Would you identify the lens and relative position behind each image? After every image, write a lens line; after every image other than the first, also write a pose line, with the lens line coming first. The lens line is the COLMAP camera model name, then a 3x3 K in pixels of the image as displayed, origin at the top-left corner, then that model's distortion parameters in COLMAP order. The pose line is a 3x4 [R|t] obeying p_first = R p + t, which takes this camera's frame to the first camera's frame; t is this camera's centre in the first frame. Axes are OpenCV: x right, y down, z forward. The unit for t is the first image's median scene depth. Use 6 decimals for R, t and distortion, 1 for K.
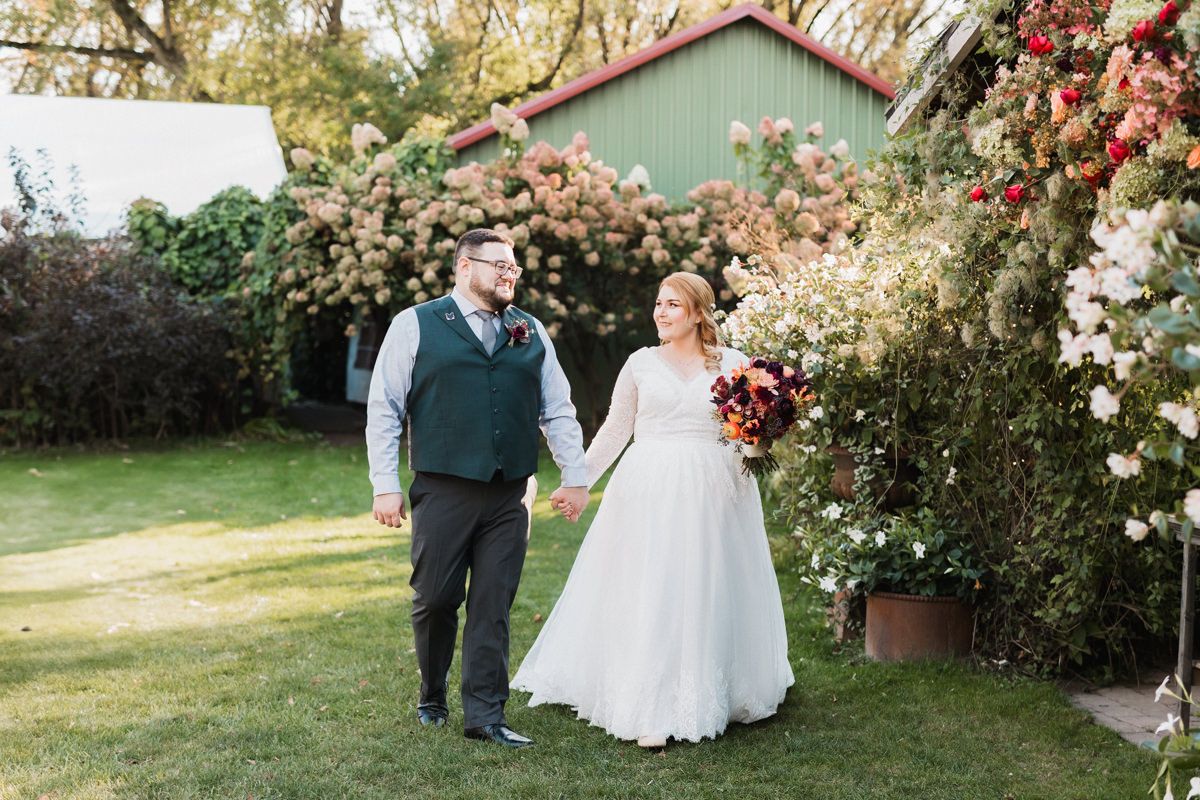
lens RADIAL K [[1858.4, 0, 600.0], [0, 1858.4, 400.0], [0, 0, 1]] dist [0.001533, -0.023133]
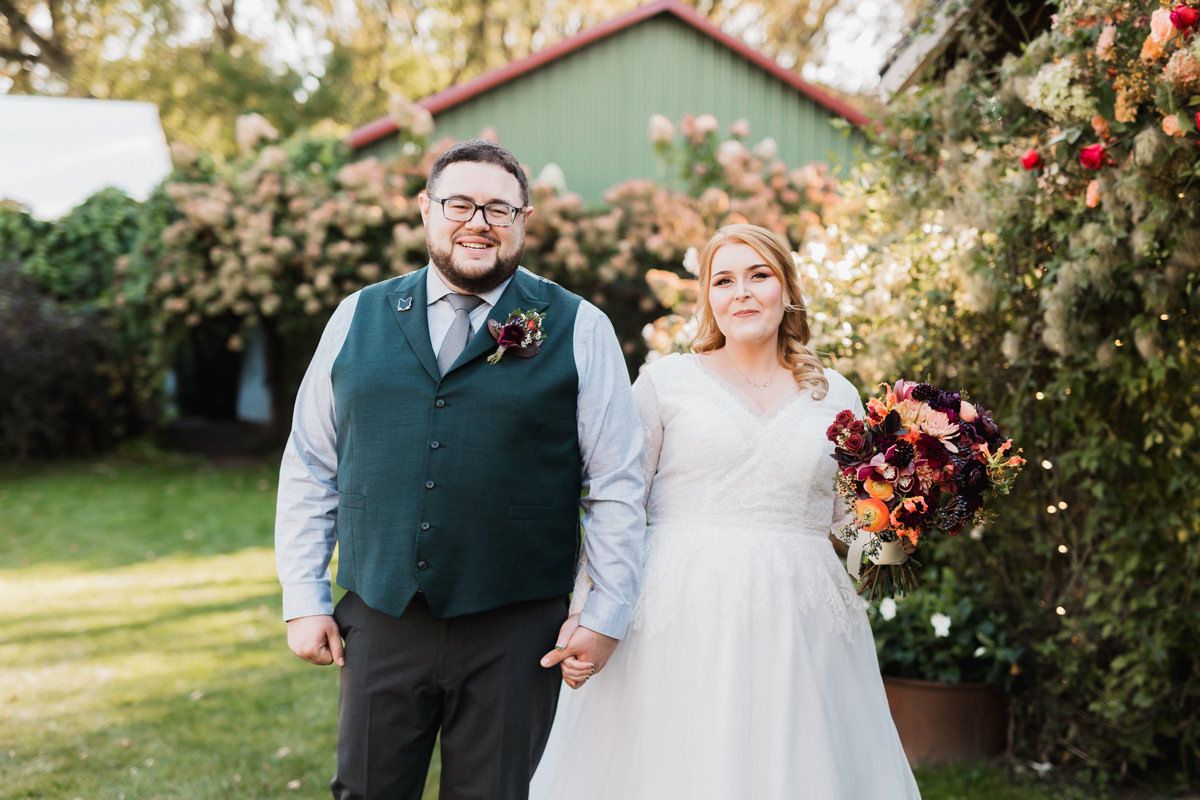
lens RADIAL K [[1818.6, 0, 631.5], [0, 1818.6, 404.1], [0, 0, 1]] dist [-0.016505, 0.022922]
pose [[0.997486, -0.001823, 0.070840, -0.004156], [0.002122, 0.999989, -0.004144, -0.003372], [-0.070831, 0.004284, 0.997479, 0.102546]]
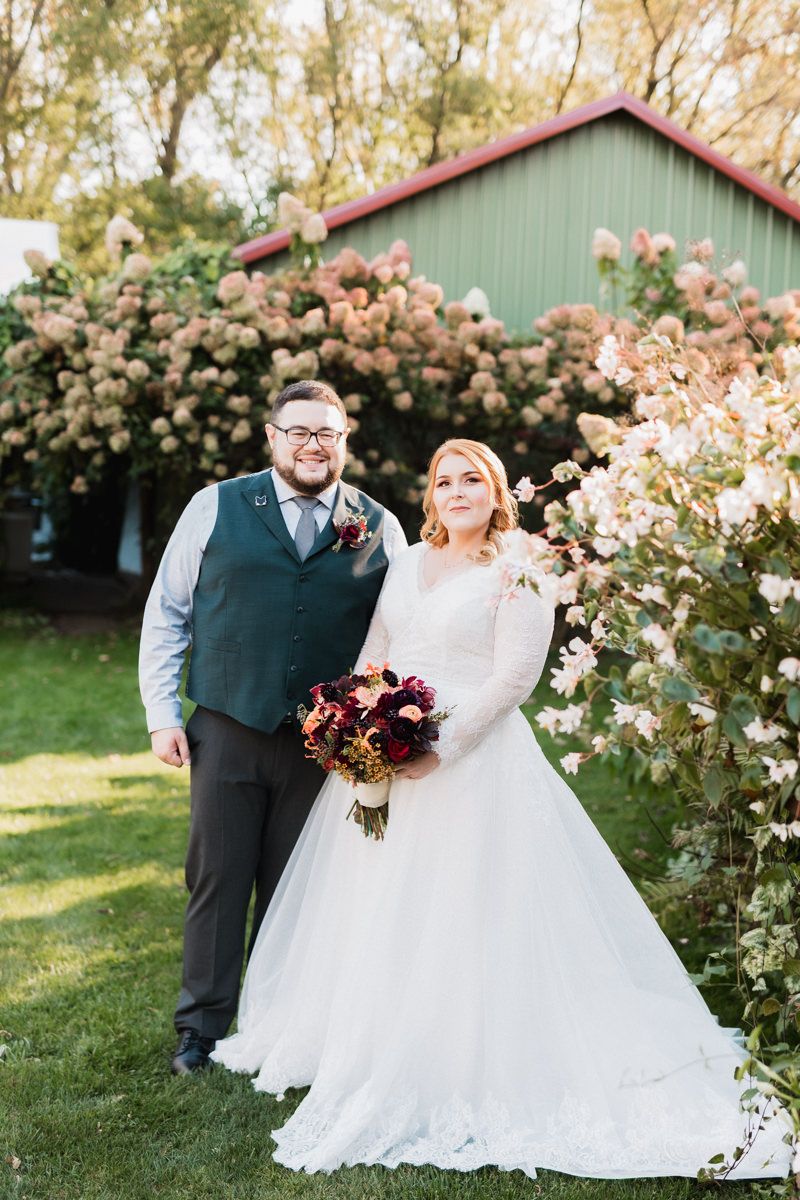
lens RADIAL K [[1787.9, 0, 375.3], [0, 1787.9, 572.0], [0, 0, 1]] dist [0.026497, 0.049540]
pose [[0.998354, 0.037645, -0.043259, 0.018443], [-0.037402, 0.999280, 0.006416, -0.011242], [0.043469, -0.004788, 0.999043, 0.277259]]
